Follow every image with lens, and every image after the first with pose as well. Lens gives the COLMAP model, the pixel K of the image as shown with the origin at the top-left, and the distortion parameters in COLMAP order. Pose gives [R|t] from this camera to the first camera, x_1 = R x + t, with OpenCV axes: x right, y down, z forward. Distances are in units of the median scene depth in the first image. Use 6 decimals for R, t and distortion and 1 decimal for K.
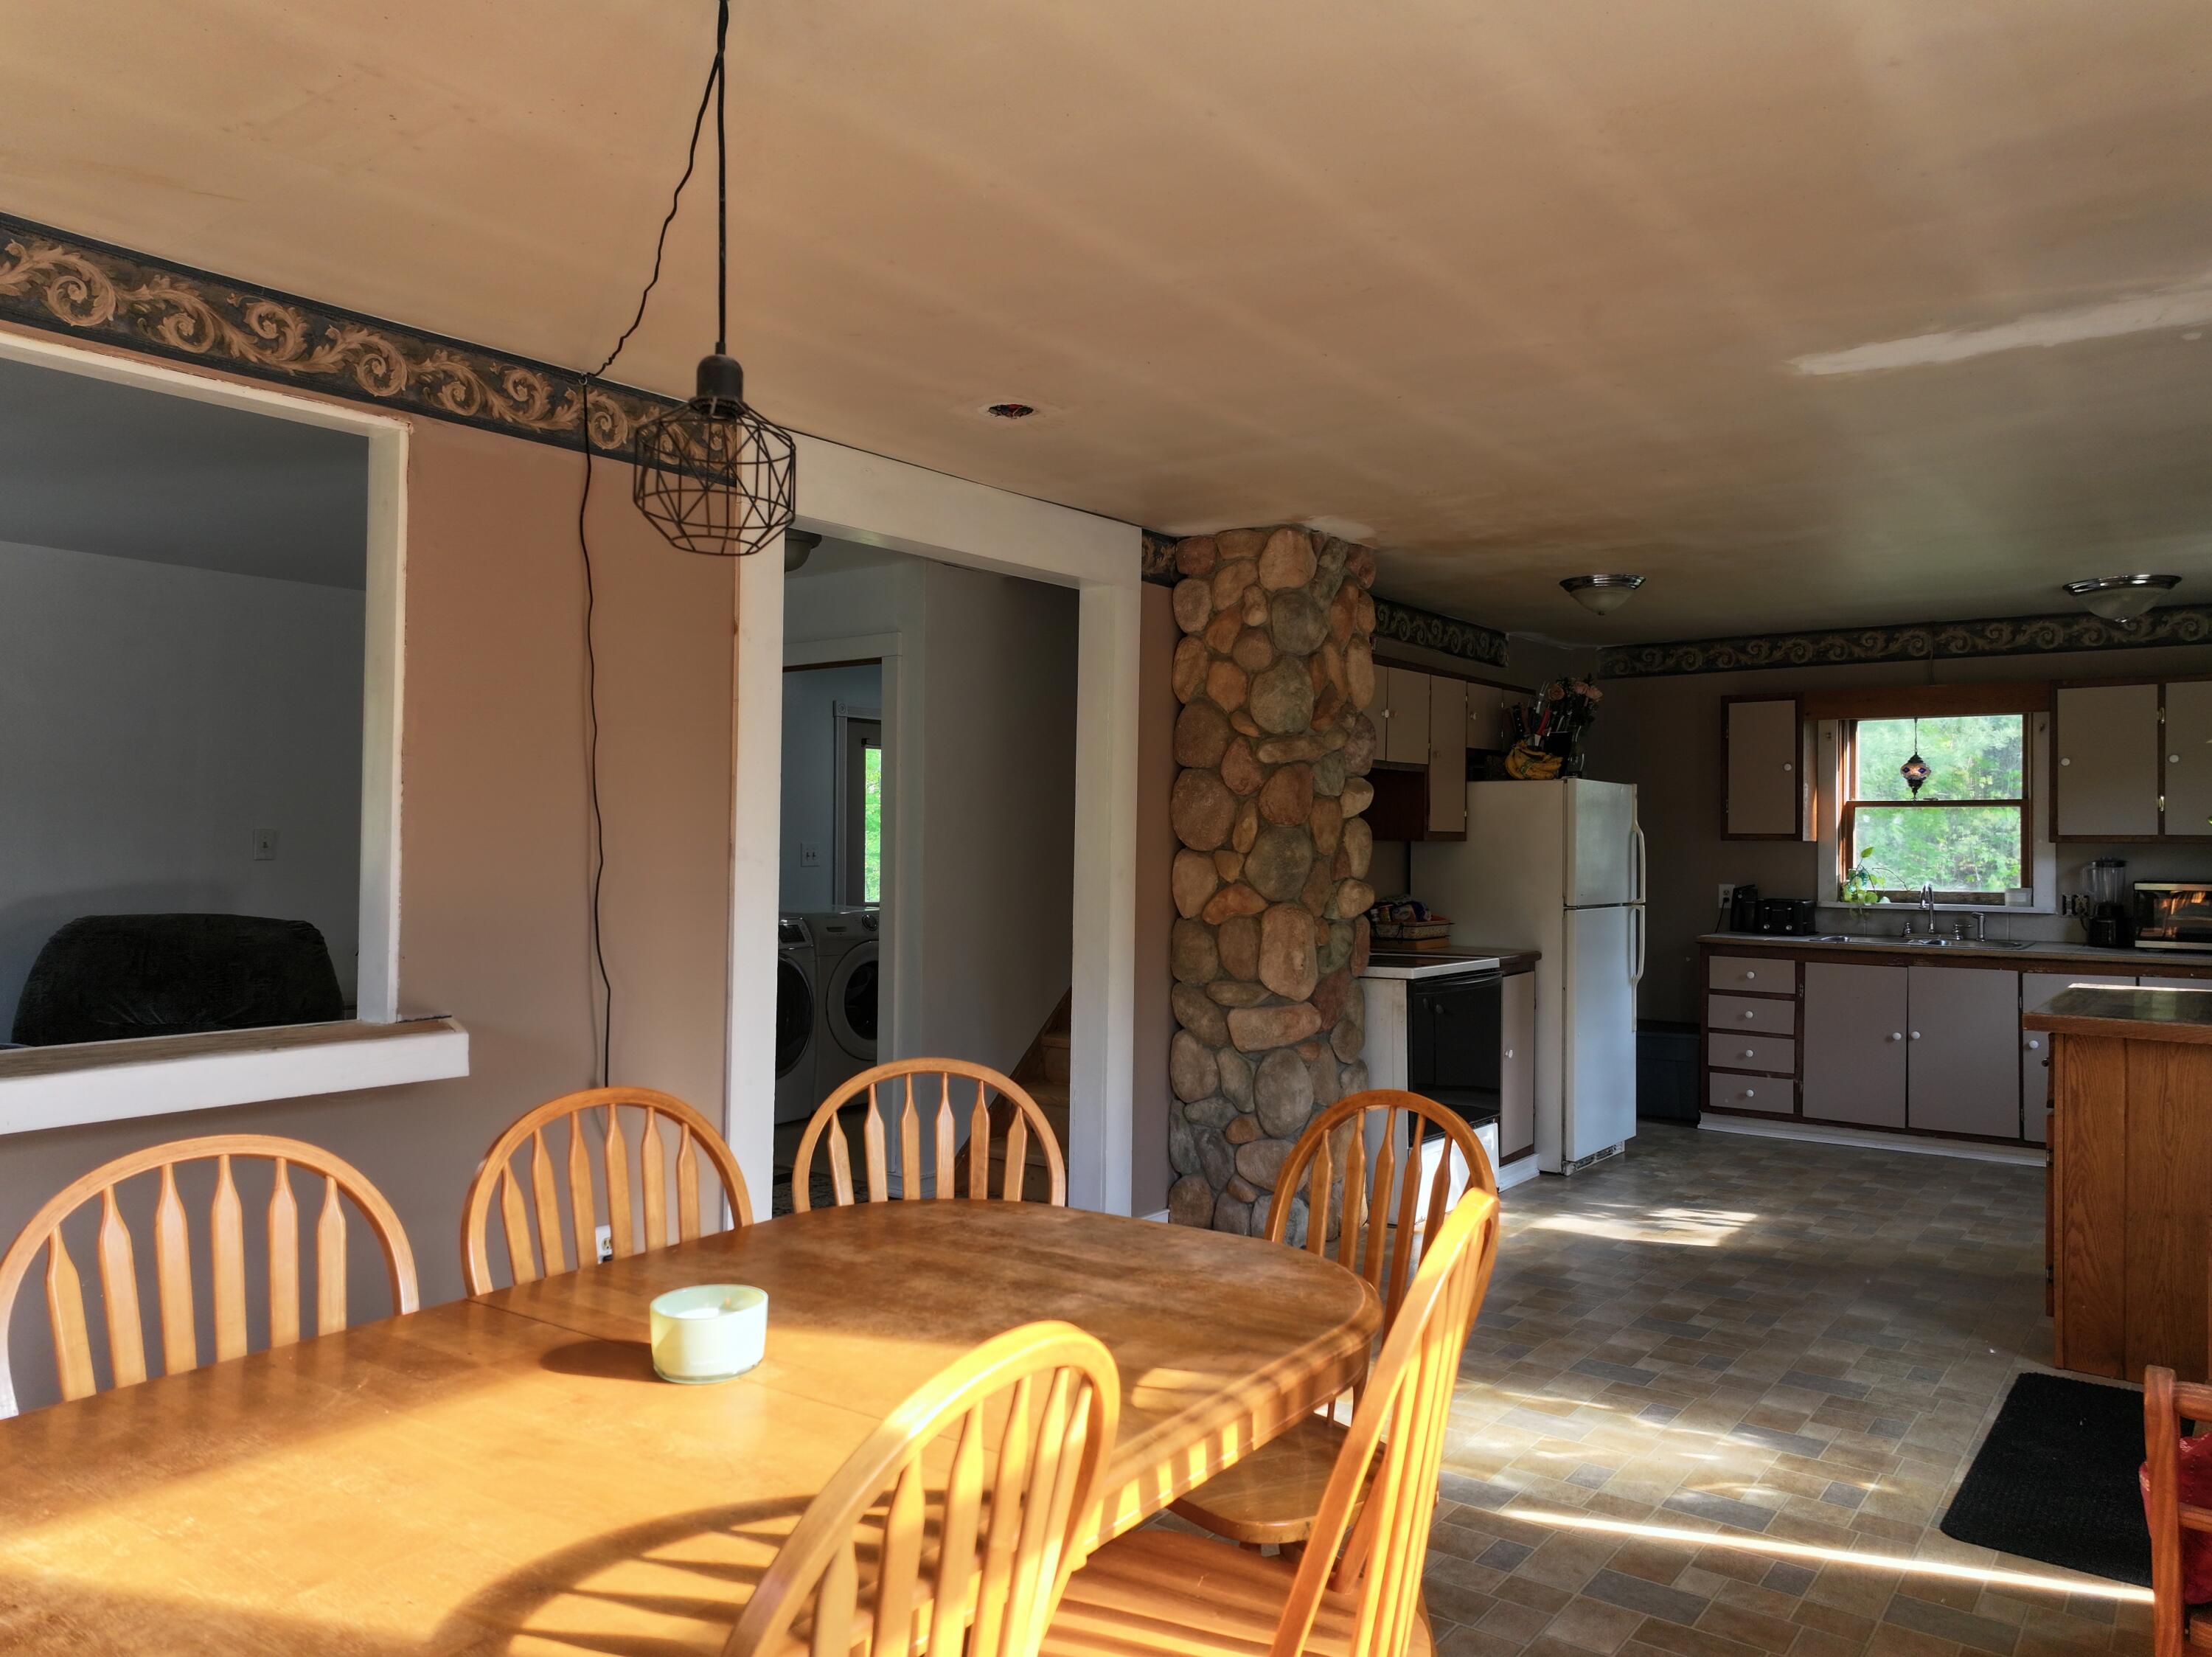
lens RADIAL K [[1551.9, 0, 1106.0], [0, 1551.9, 828.5], [0, 0, 1]] dist [-0.001676, 0.000438]
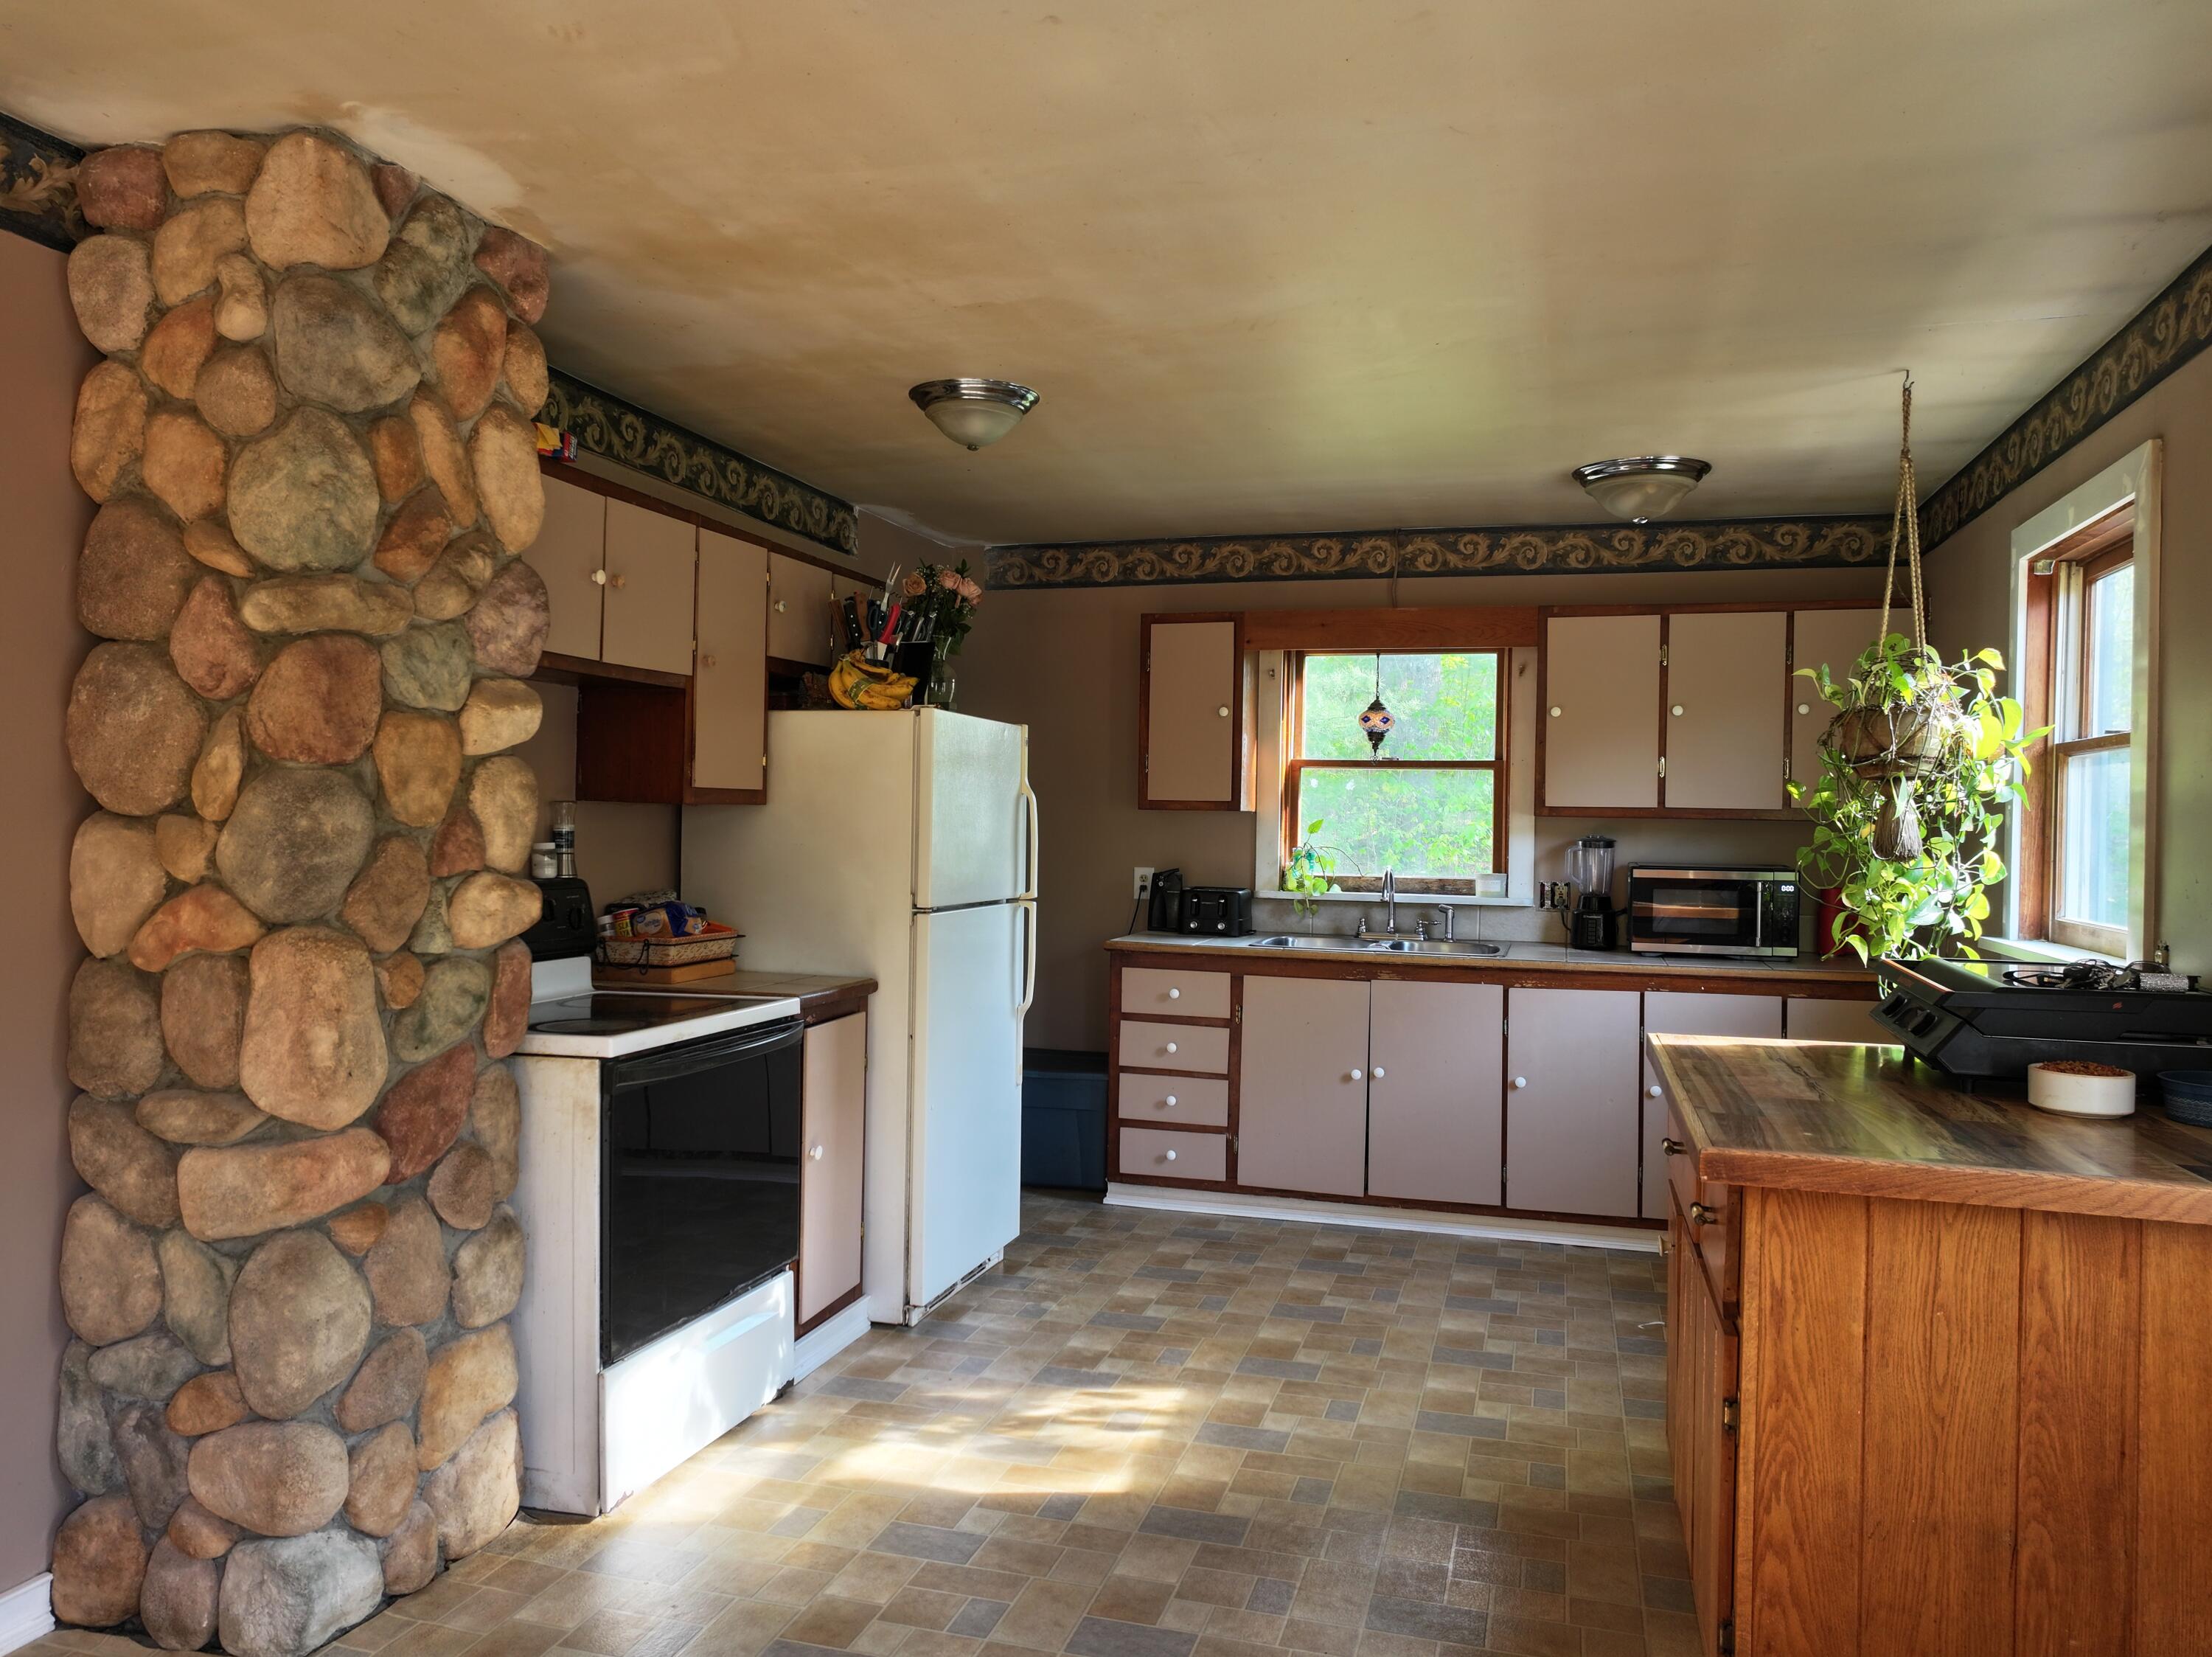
lens RADIAL K [[1571.6, 0, 1106.0], [0, 1571.6, 828.5], [0, 0, 1]] dist [0.020628, 0.001660]
pose [[0.934938, 0.006962, 0.354743, 0.164544], [-0.014320, 0.999733, 0.018123, 0.005138], [-0.354522, -0.022023, 0.934788, 0.432074]]
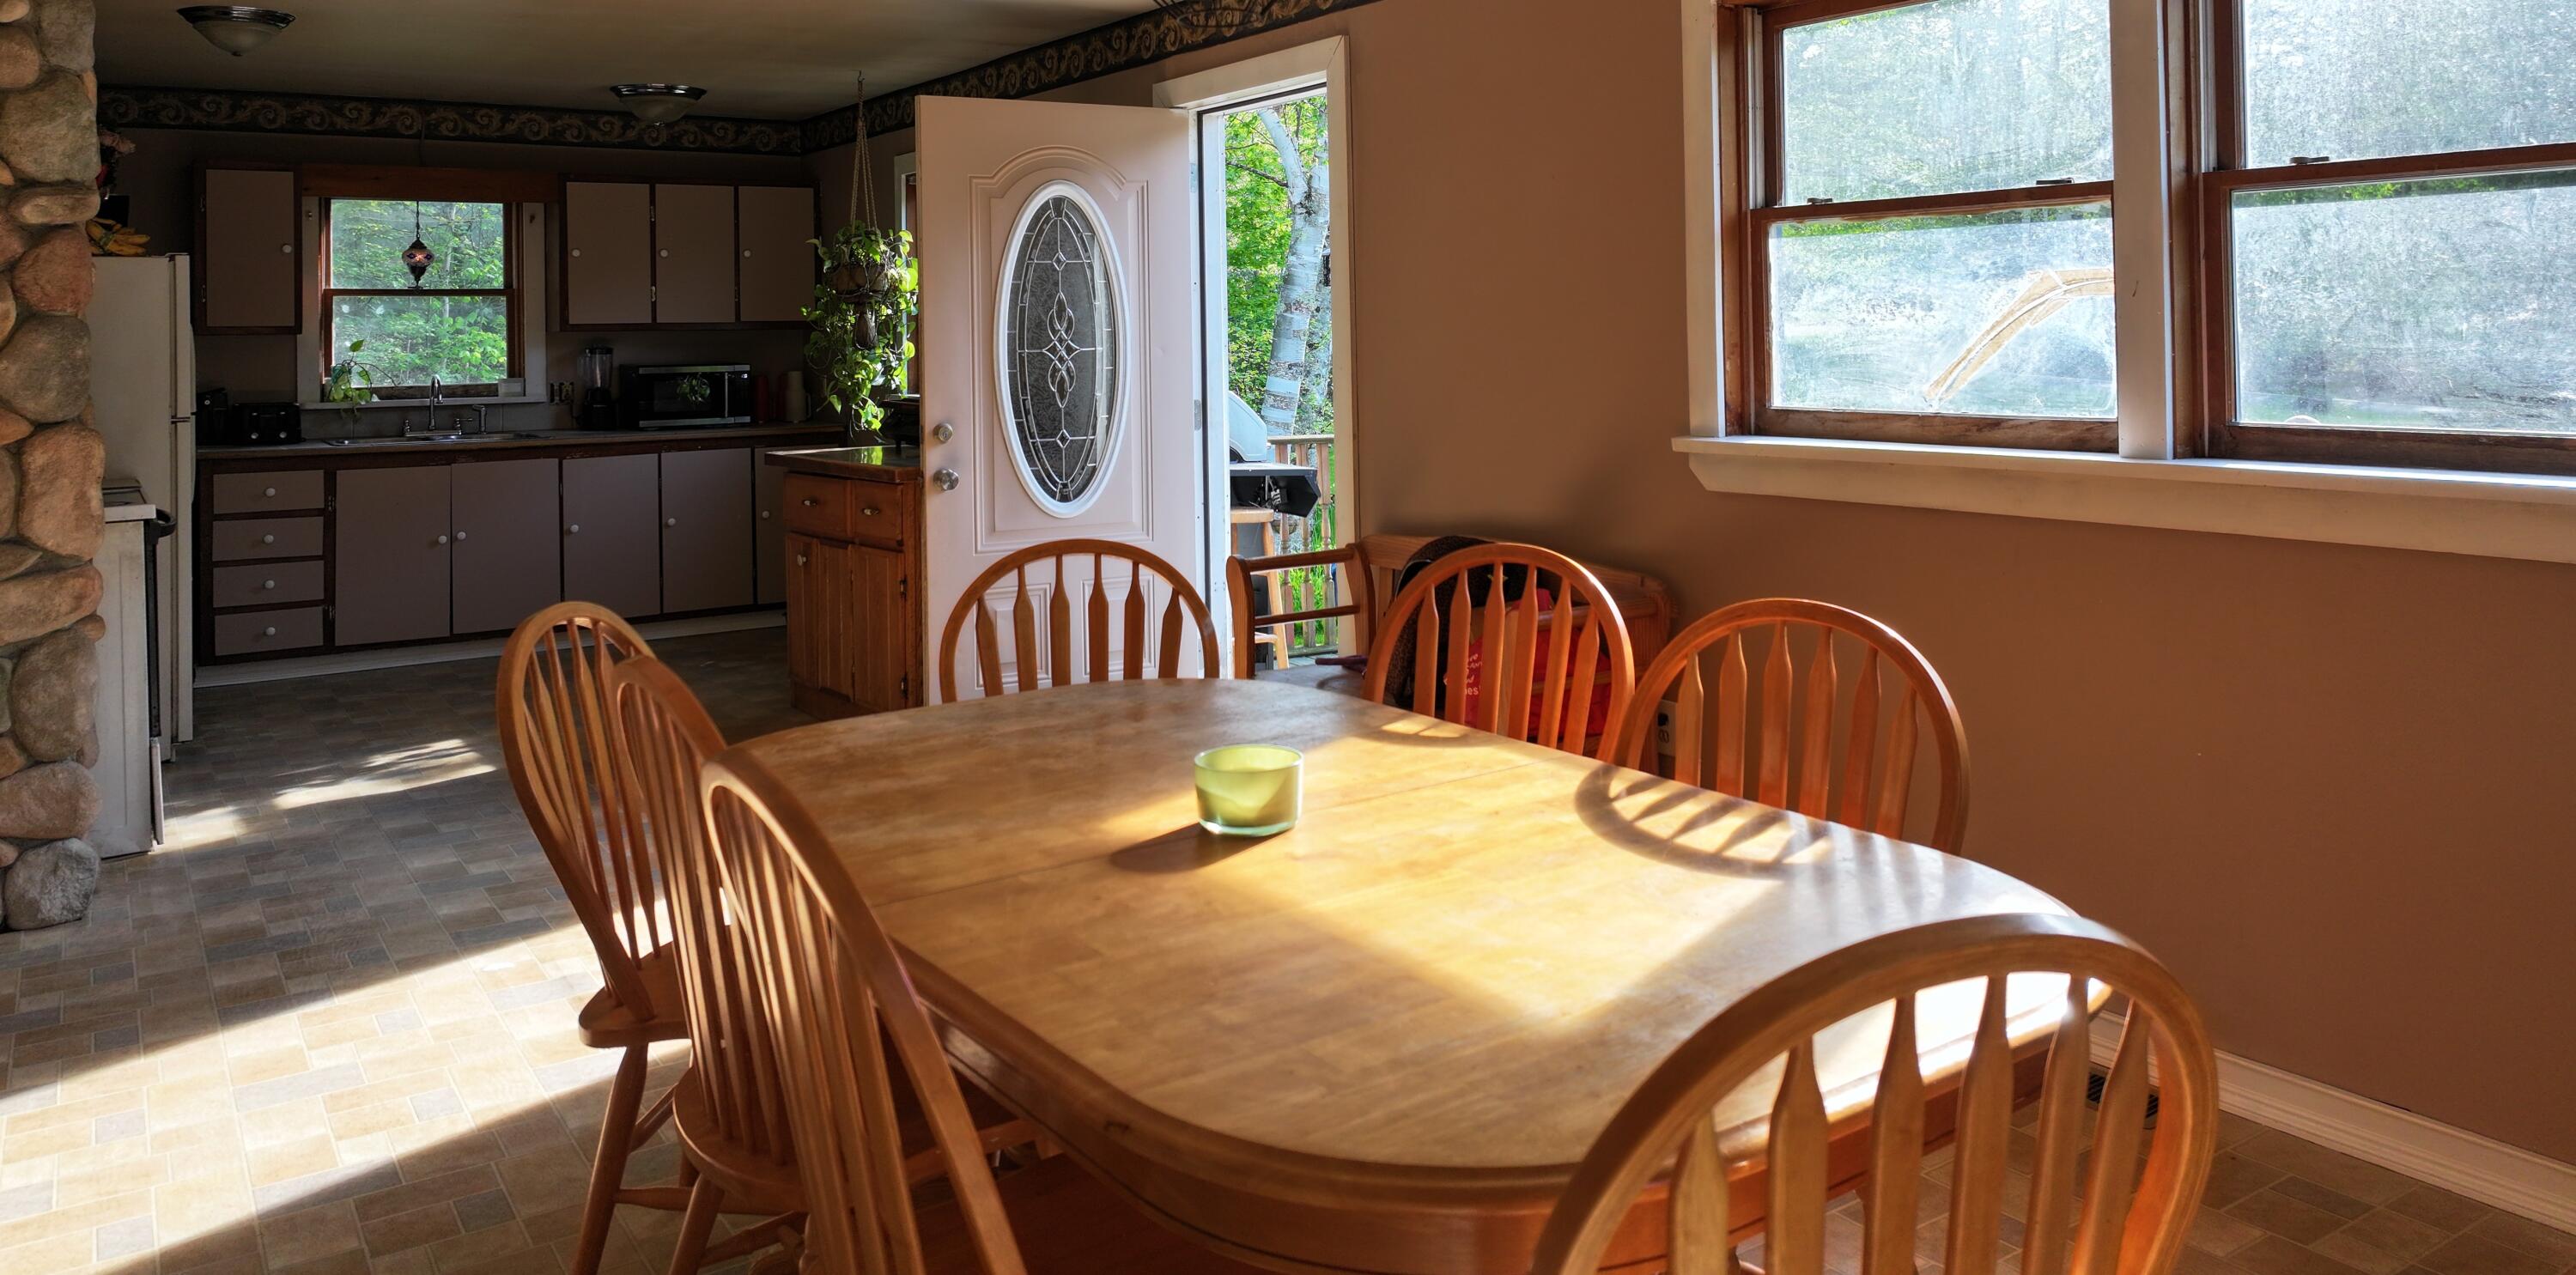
lens RADIAL K [[1806.3, 0, 1294.1], [0, 1806.3, 300.3], [0, 0, 1]] dist [0.004872, 0.001214]
pose [[0.331741, 0.005123, 0.943357, -0.448311], [0.009255, 0.999919, -0.008685, 0.004275], [-0.943325, 0.011612, 0.331667, 0.189356]]
